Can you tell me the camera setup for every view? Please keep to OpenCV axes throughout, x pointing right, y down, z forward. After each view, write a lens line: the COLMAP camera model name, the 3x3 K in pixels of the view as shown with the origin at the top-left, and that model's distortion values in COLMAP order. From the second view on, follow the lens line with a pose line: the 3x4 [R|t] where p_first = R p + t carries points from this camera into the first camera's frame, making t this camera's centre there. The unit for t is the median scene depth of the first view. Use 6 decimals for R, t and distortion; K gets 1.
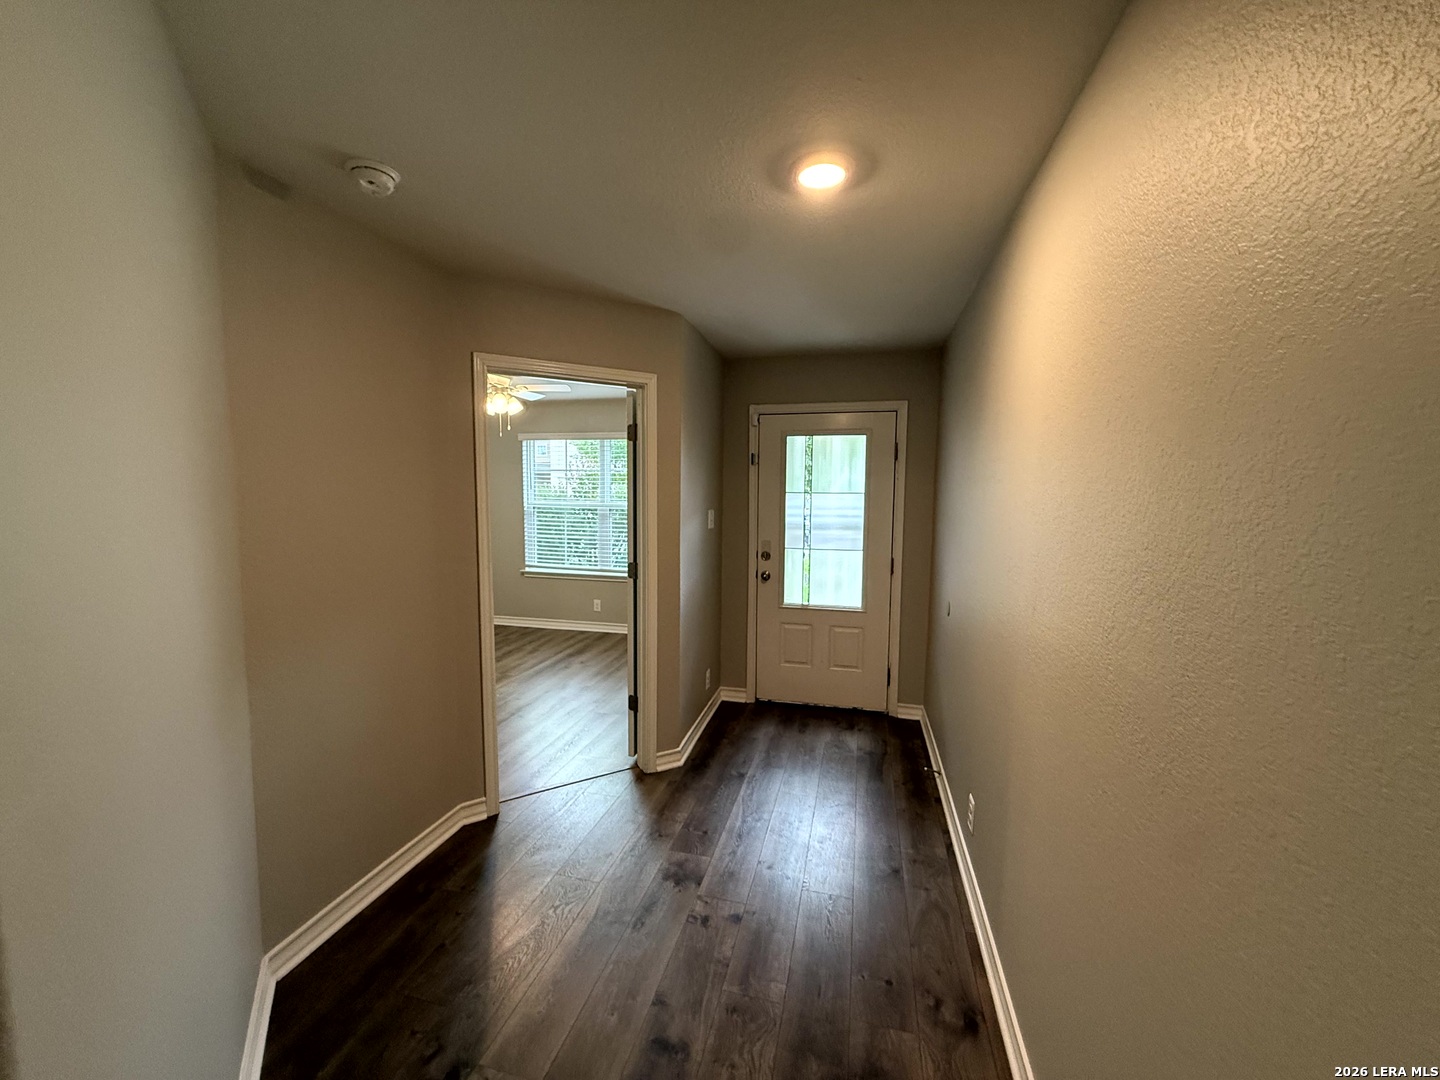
lens RADIAL K [[573.9, 0, 721.1], [0, 573.9, 534.9], [0, 0, 1]] dist [0.001231, -0.000610]
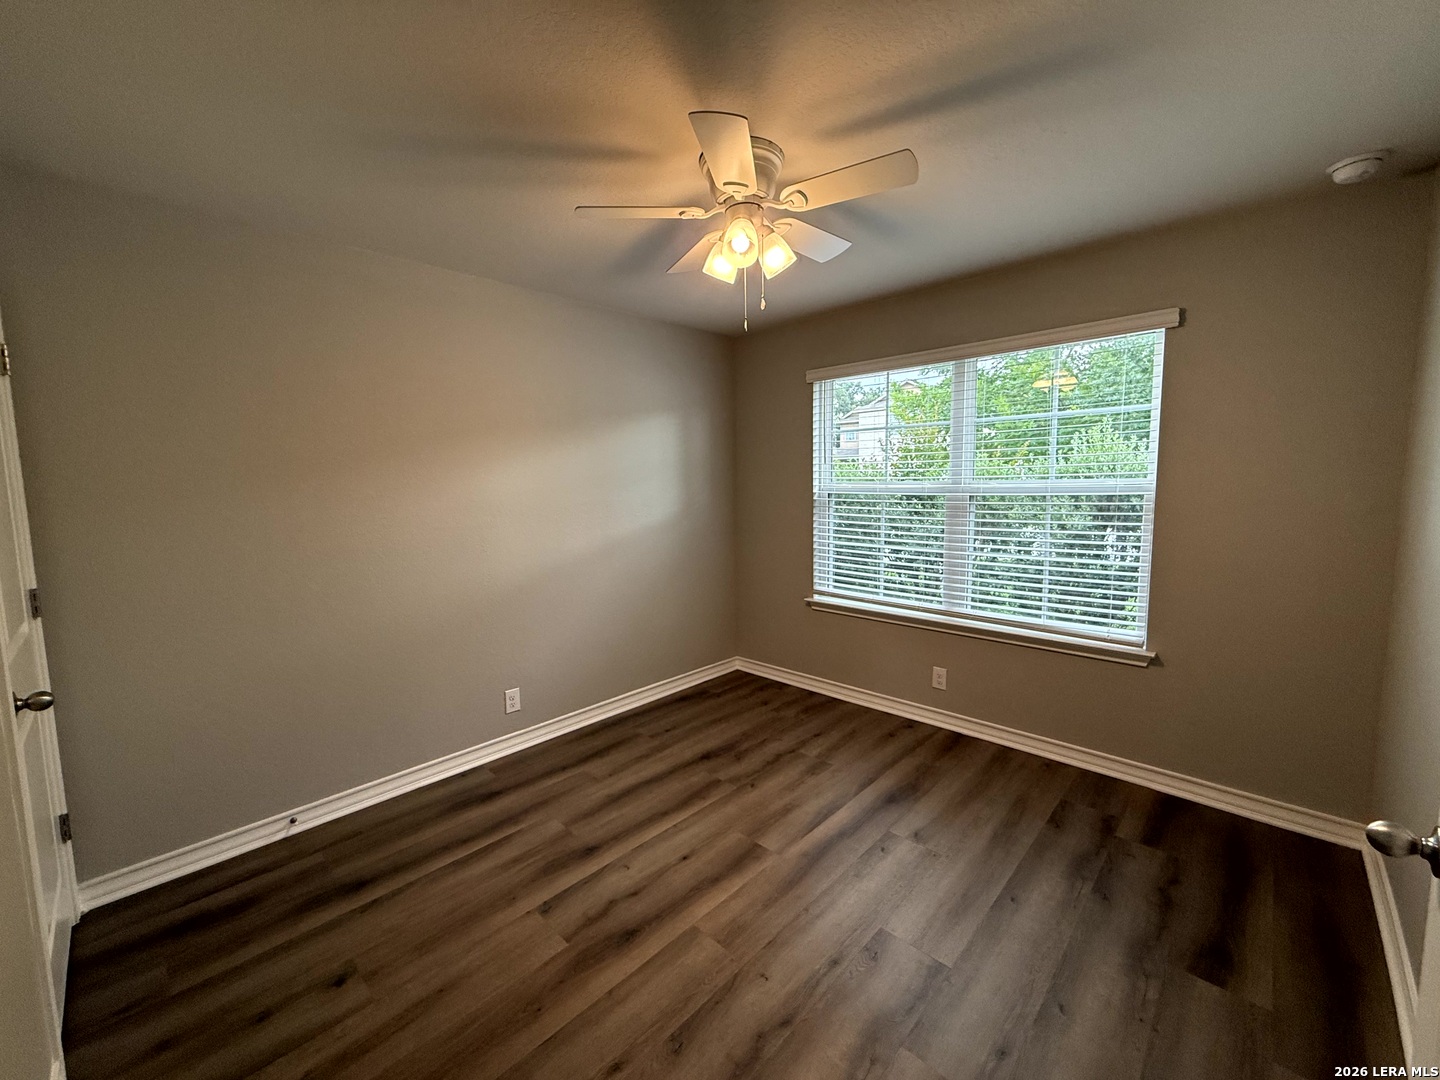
lens RADIAL K [[573.9, 0, 716.7], [0, 573.9, 536.5], [0, 0, 1]] dist [0.001231, -0.000610]
pose [[0.862960, 0.029529, -0.504409, -0.131761], [-0.016233, 0.999396, 0.030734, -0.021857], [0.505012, -0.018335, 0.862918, 0.446751]]
